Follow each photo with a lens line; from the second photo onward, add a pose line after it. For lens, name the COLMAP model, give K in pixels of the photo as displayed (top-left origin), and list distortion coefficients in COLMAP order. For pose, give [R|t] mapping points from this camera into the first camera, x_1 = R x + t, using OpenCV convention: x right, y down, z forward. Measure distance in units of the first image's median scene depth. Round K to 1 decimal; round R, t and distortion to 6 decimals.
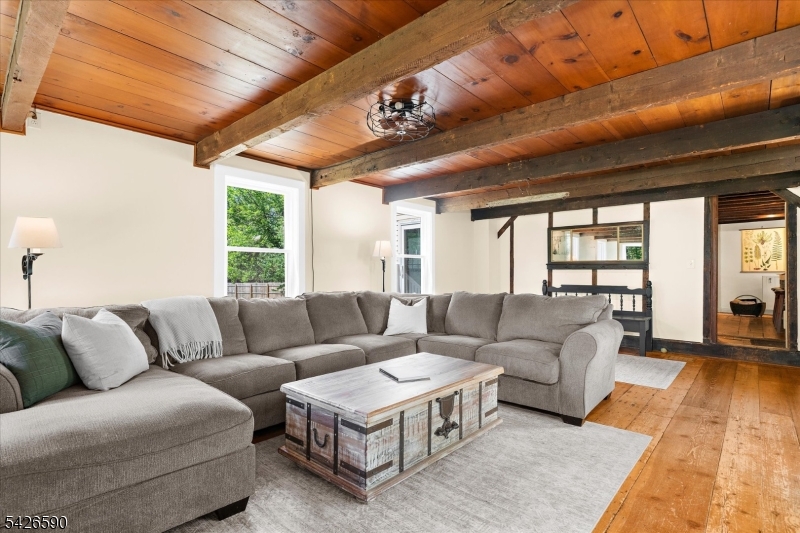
lens RADIAL K [[394.9, 0, 396.2], [0, 394.9, 271.0], [0, 0, 1]] dist [-0.000658, 0.000683]
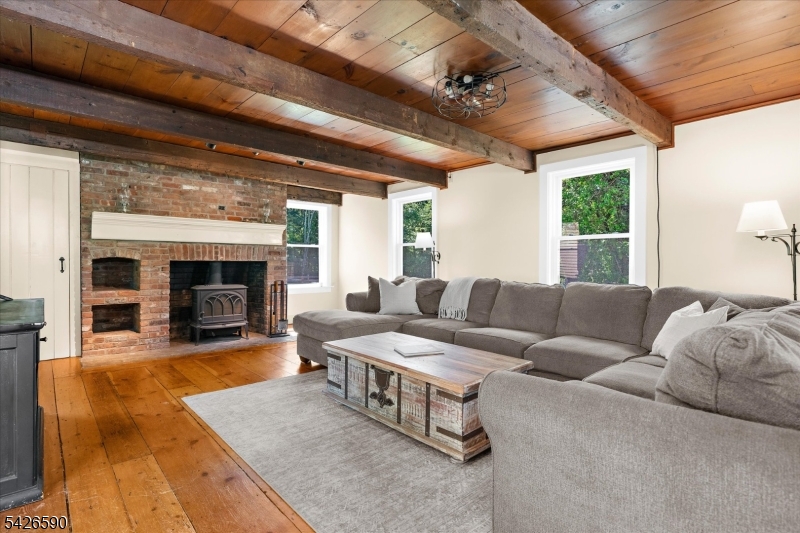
lens RADIAL K [[394.9, 0, 395.8], [0, 394.9, 264.8], [0, 0, 1]] dist [-0.000658, 0.000683]
pose [[-0.097915, 0.007698, -0.995165, 1.184526], [0.002030, 0.999970, 0.007536, 0.015031], [0.995193, -0.001282, -0.097928, 1.113052]]
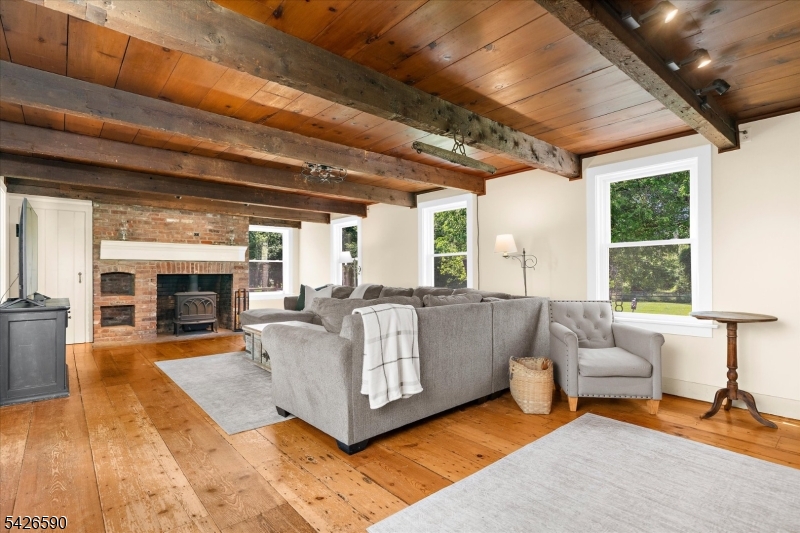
lens RADIAL K [[394.9, 0, 398.5], [0, 394.9, 270.0], [0, 0, 1]] dist [-0.000658, 0.000683]
pose [[-0.122215, -0.006273, -0.992484, 1.805579], [0.010552, 0.999915, -0.007619, 0.016177], [0.992448, -0.011404, -0.122138, 1.758585]]
